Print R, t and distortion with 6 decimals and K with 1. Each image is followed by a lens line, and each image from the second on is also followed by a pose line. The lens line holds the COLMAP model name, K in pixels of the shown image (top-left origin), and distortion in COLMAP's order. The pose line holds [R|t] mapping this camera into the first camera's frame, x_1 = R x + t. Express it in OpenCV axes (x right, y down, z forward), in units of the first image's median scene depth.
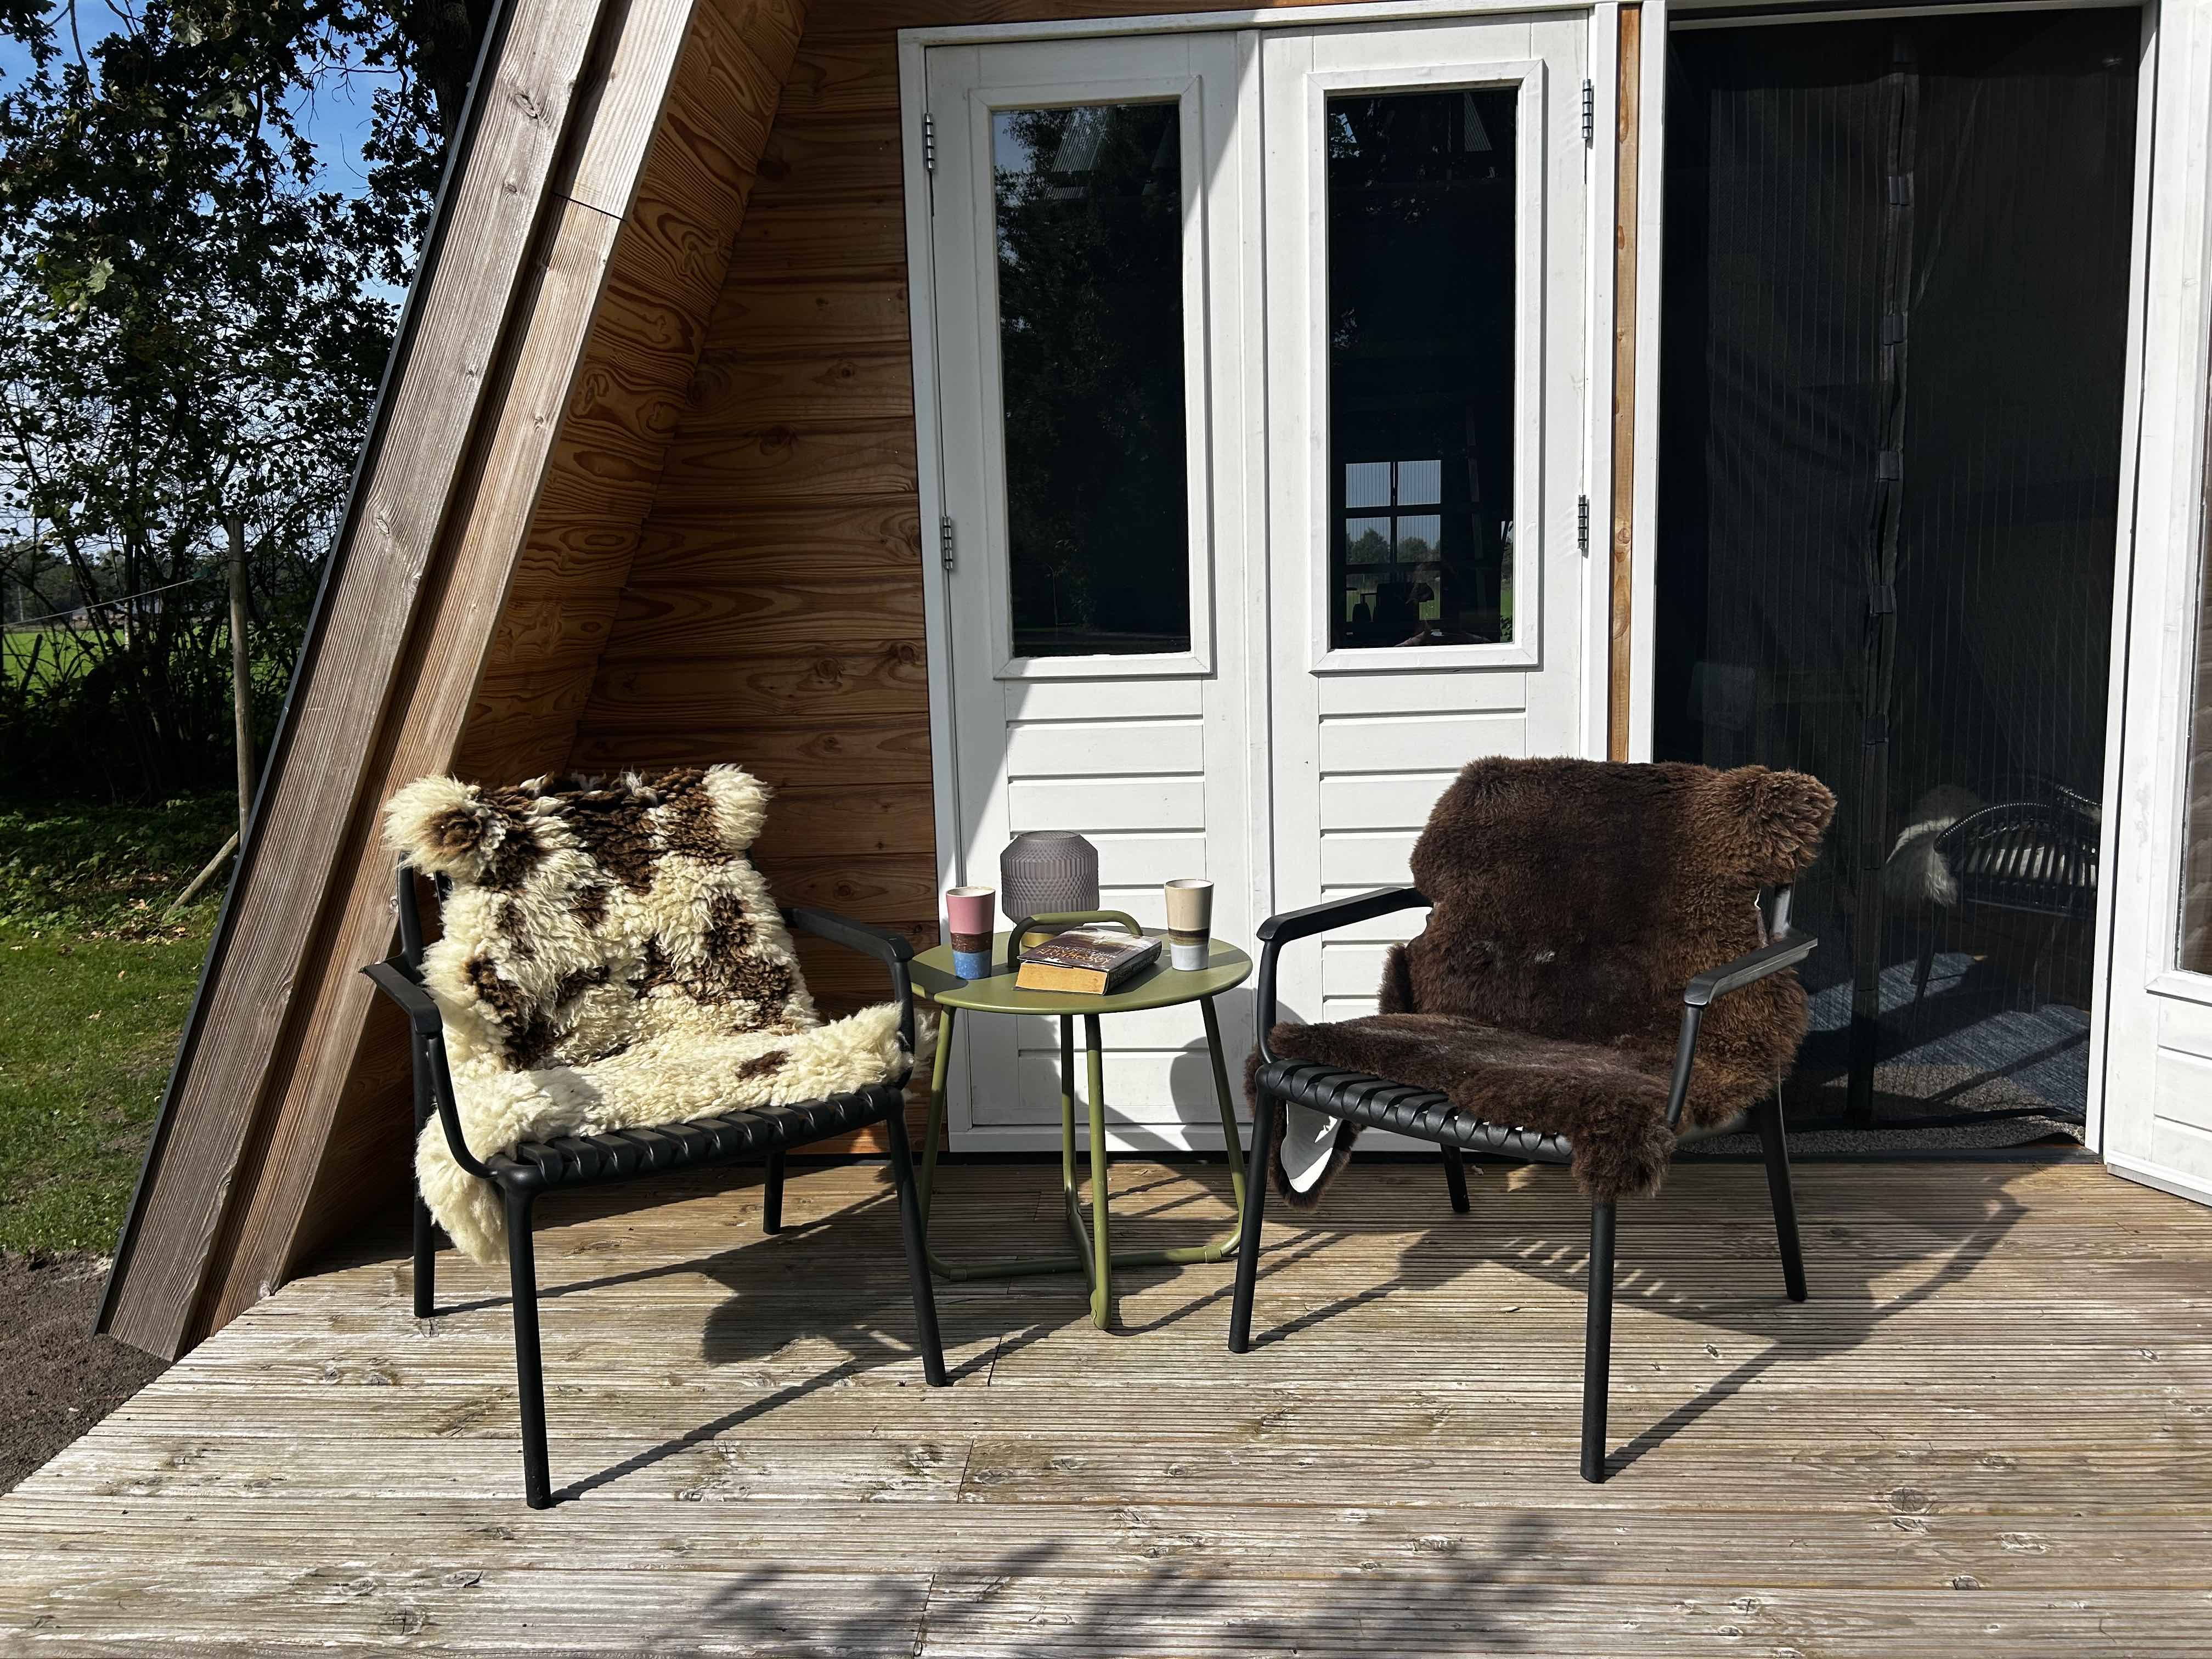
lens RADIAL K [[1678.2, 0, 1106.2], [0, 1678.2, 883.4], [0, 0, 1]] dist [0.011350, 0.002142]
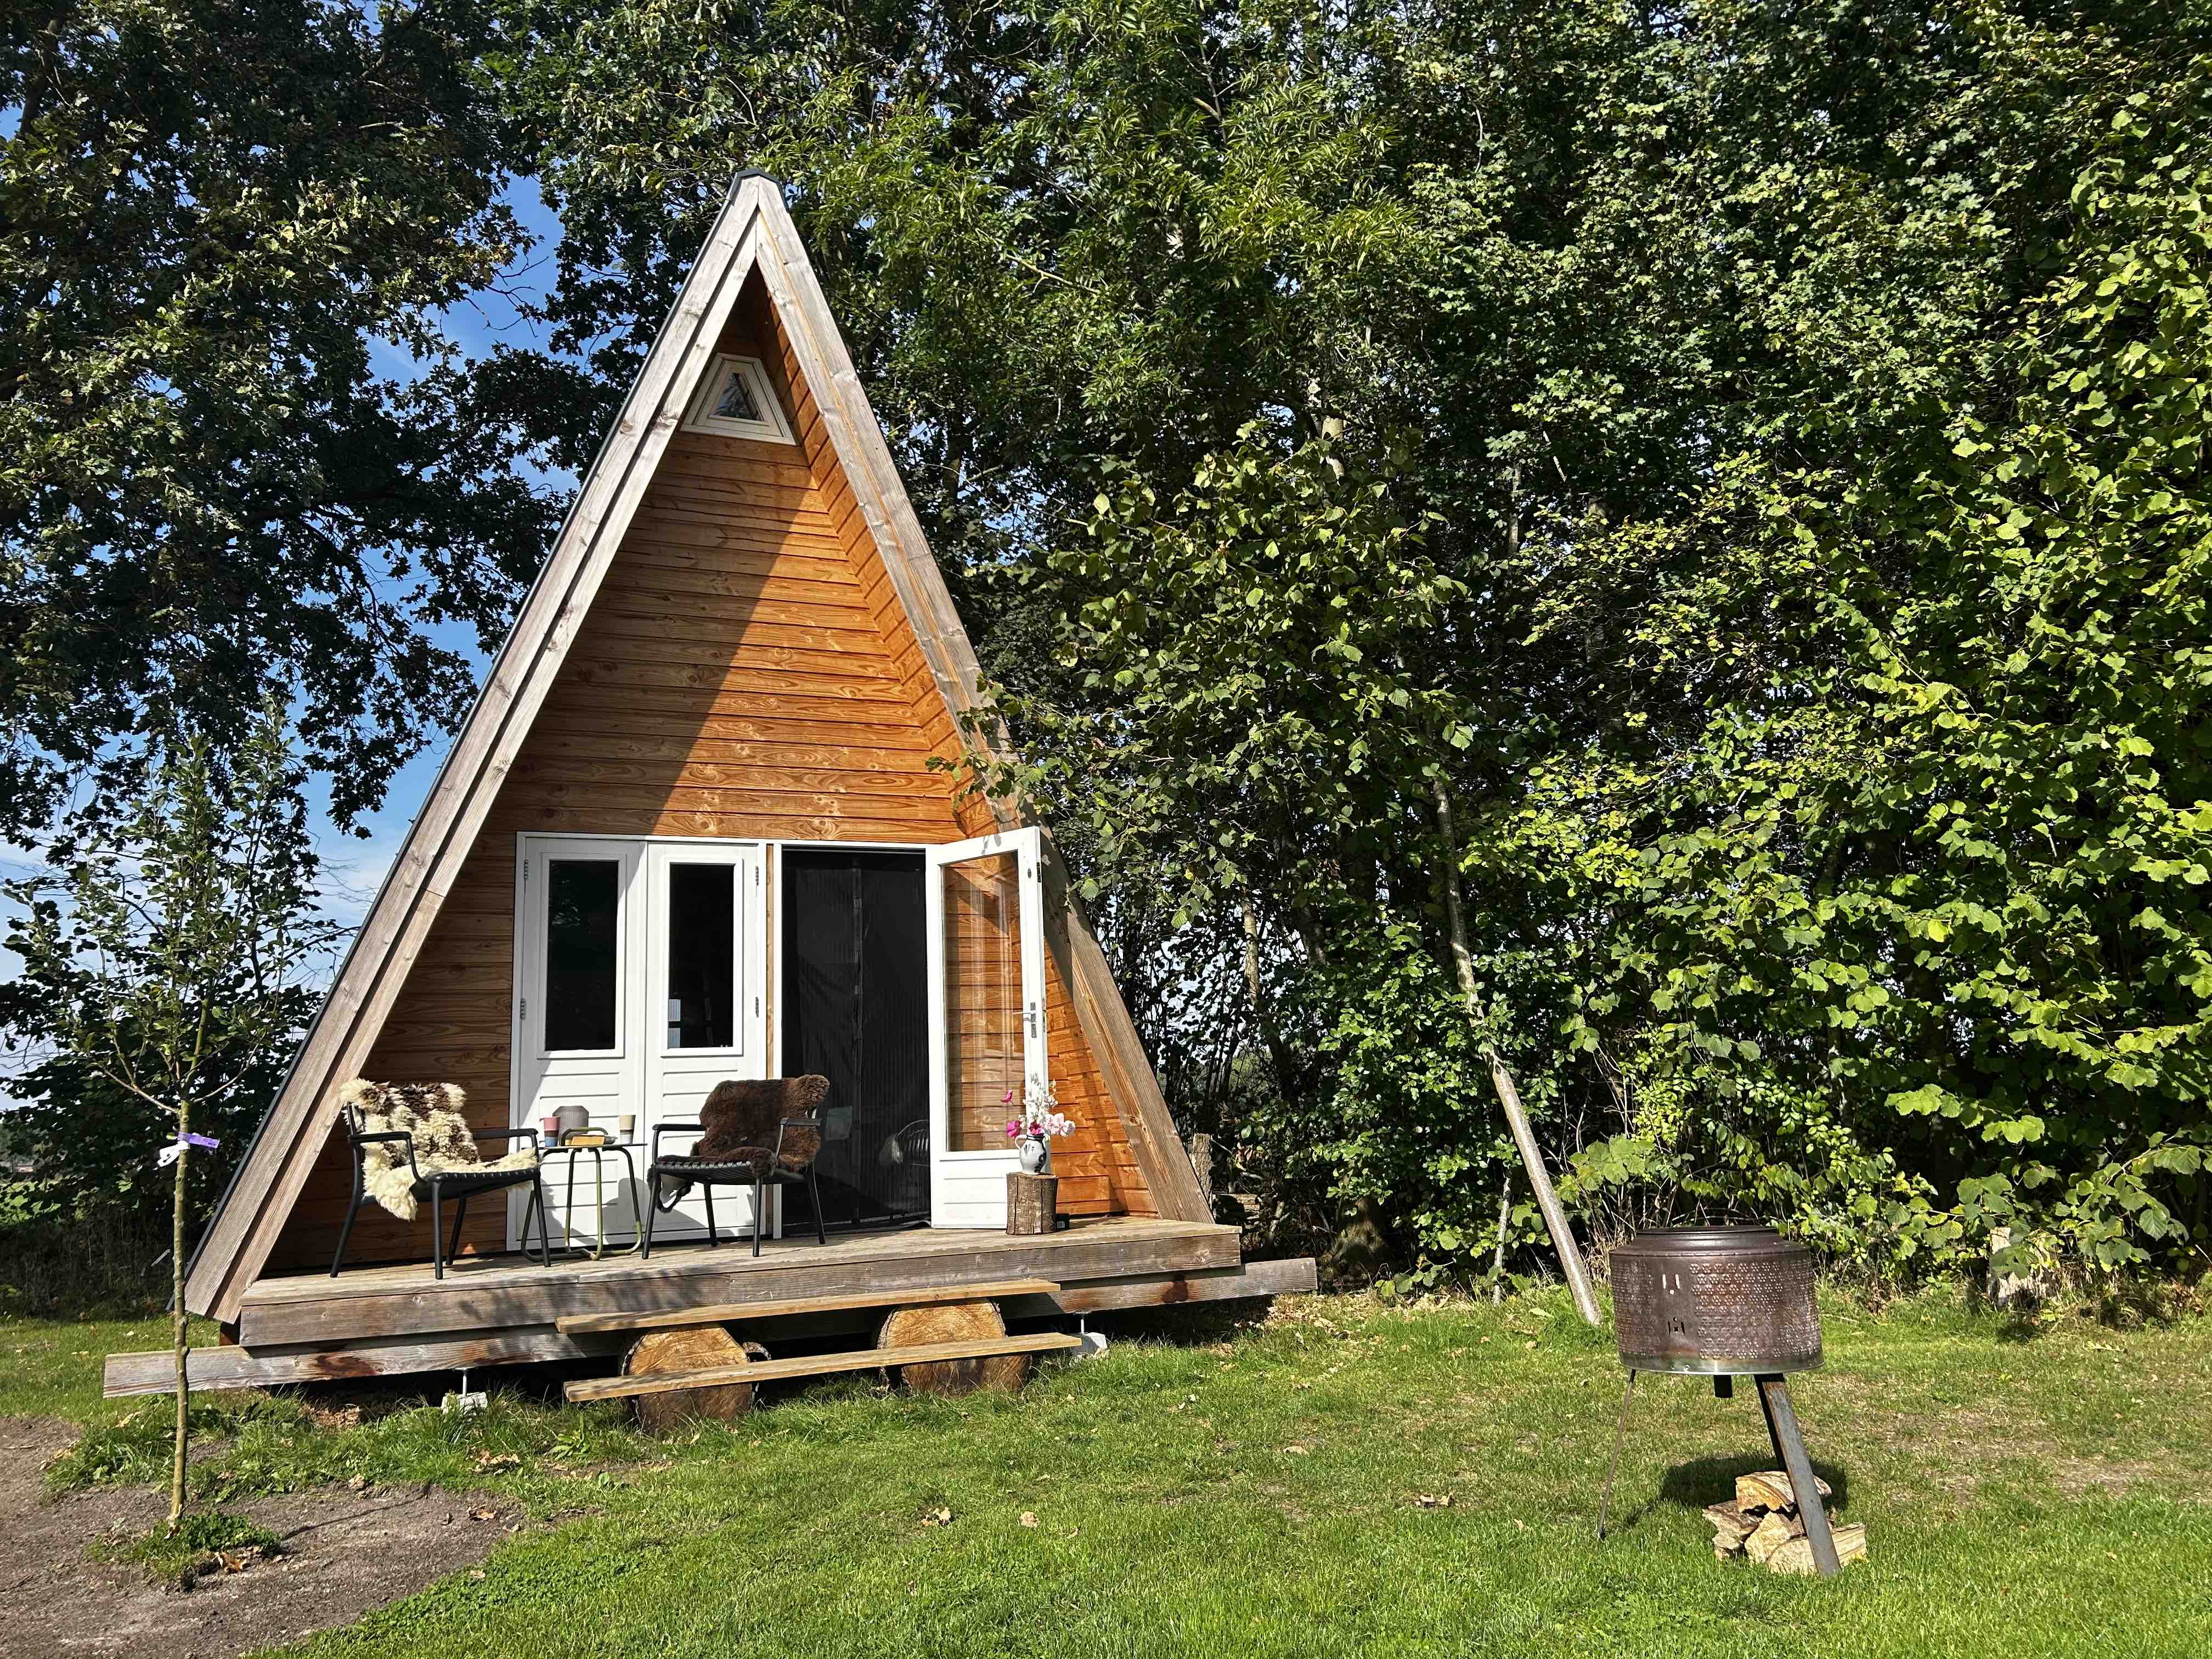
lens RADIAL K [[1660.0, 0, 1106.0], [0, 1660.0, 829.5], [0, 0, 1]] dist [-0.000433, -0.000477]
pose [[0.900547, 0.073327, 0.428531, -0.463952], [0.078792, 0.941825, -0.326737, 0.526417], [-0.427560, 0.328006, 0.842380, -1.933631]]
